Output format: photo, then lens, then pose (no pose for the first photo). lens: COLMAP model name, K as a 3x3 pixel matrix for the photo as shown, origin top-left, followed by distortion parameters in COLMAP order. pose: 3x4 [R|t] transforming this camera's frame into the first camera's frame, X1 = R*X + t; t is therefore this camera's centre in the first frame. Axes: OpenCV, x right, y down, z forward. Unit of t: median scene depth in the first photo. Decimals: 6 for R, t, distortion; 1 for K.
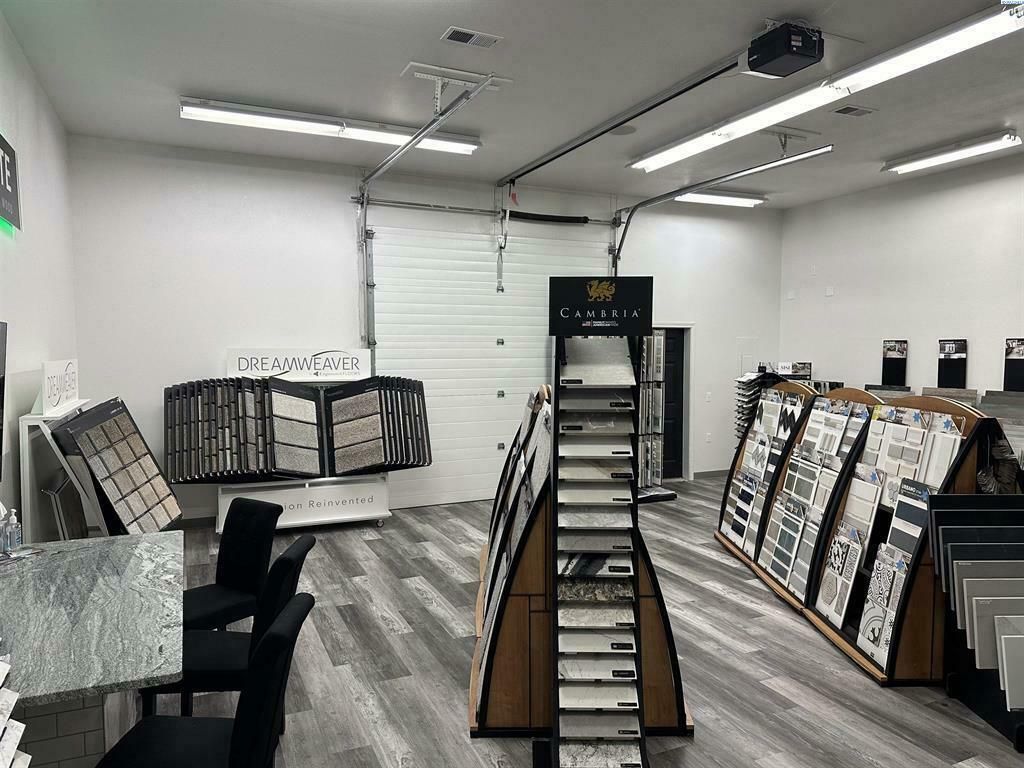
lens RADIAL K [[725.3, 0, 514.7], [0, 725.3, 385.1], [0, 0, 1]] dist [0.151682, -0.189710]
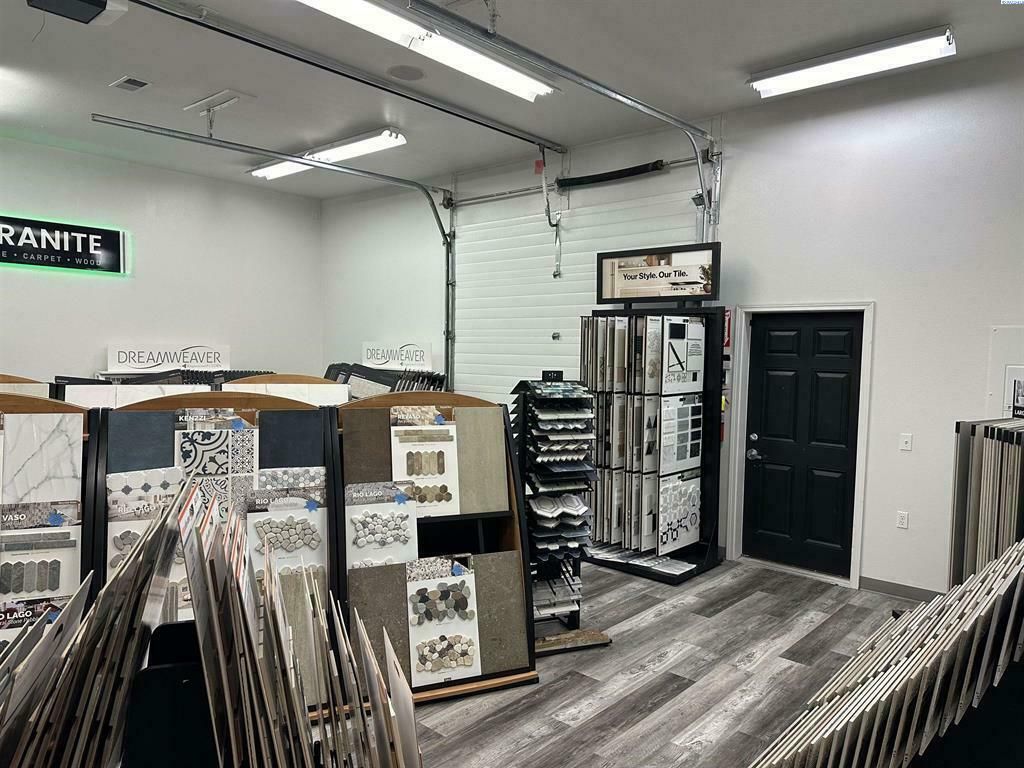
lens RADIAL K [[725.3, 0, 514.7], [0, 725.3, 385.1], [0, 0, 1]] dist [0.151682, -0.189710]
pose [[0.381282, 0.074023, -0.921490, 0.815489], [-0.038425, 0.997197, 0.064205, -0.059396], [0.923660, 0.010928, 0.383058, 0.672101]]
